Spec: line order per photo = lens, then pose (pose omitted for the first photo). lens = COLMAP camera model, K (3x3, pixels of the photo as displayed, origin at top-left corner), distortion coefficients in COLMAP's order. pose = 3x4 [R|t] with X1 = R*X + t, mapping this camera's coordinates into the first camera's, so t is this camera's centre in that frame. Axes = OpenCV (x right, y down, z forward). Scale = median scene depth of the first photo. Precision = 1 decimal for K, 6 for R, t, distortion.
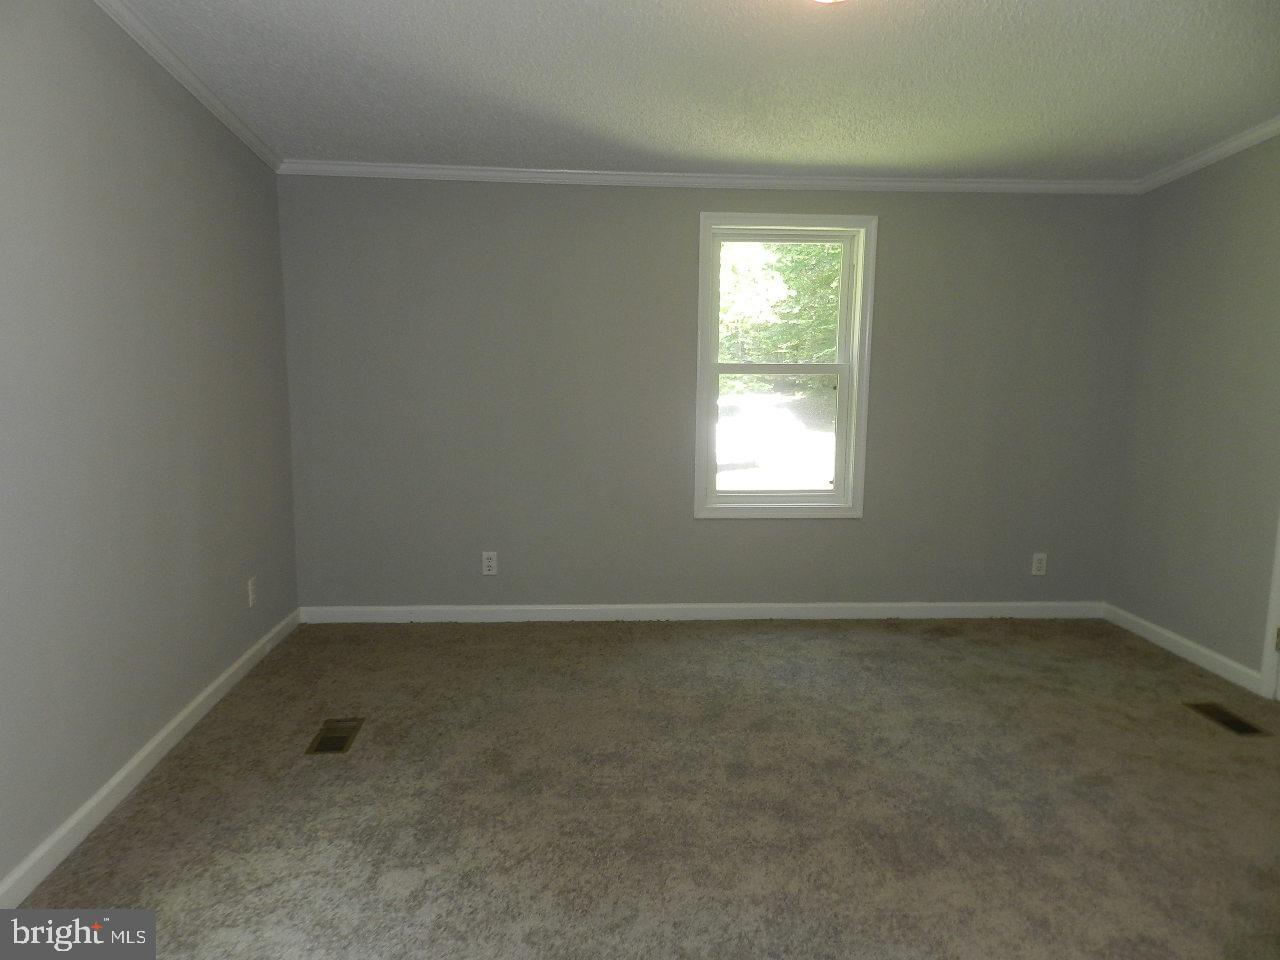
lens RADIAL K [[888.0, 0, 634.4], [0, 888.0, 477.8], [0, 0, 1]] dist [0.035831, -0.002429]
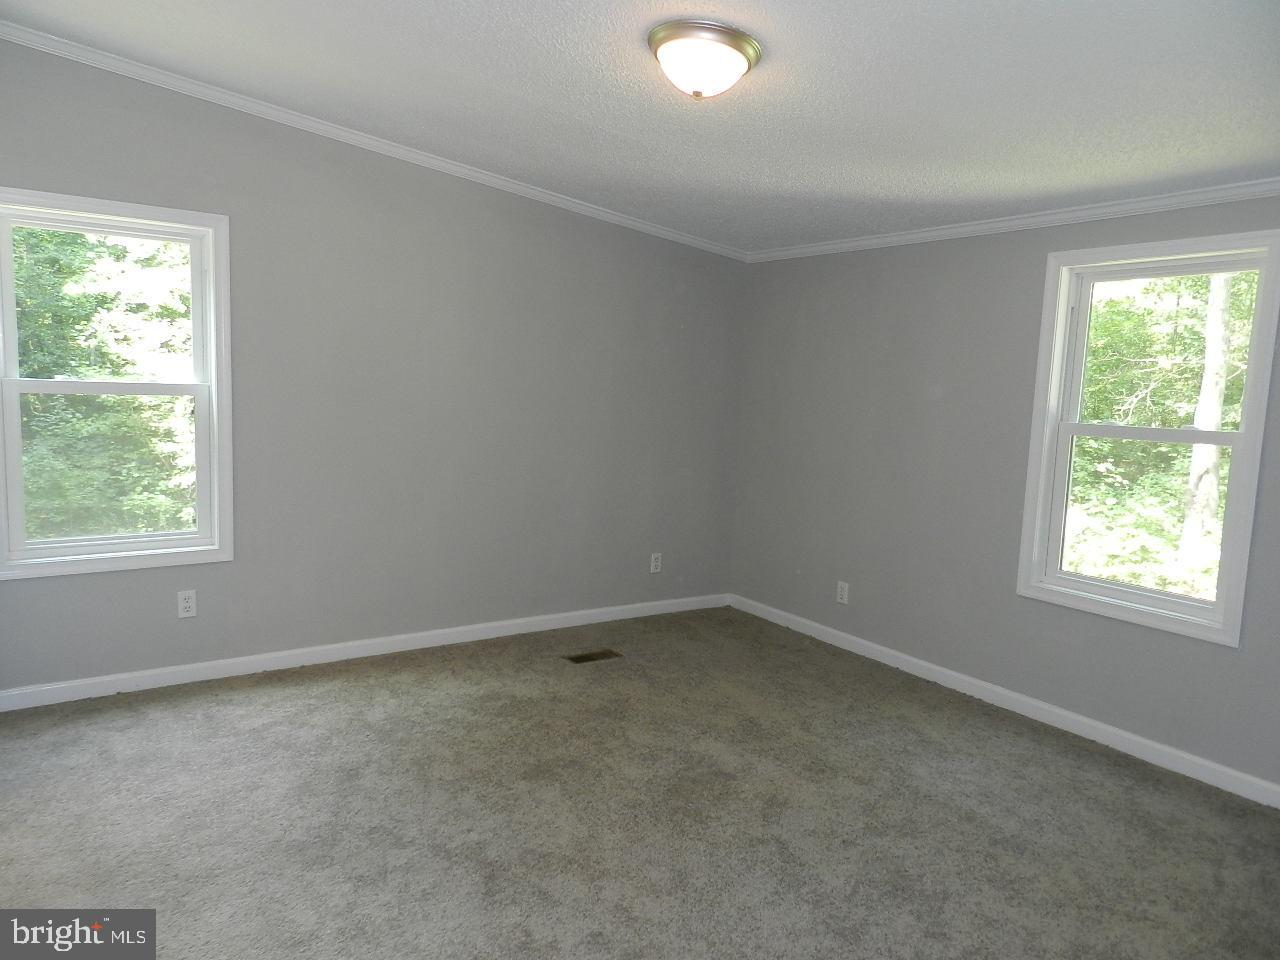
lens RADIAL K [[888.0, 0, 634.4], [0, 888.0, 477.8], [0, 0, 1]] dist [0.035831, -0.002429]
pose [[0.484694, 0.102066, -0.868708, 0.663496], [-0.155780, 0.987363, 0.029090, -0.036688], [0.860700, 0.121227, 0.494469, 0.221988]]
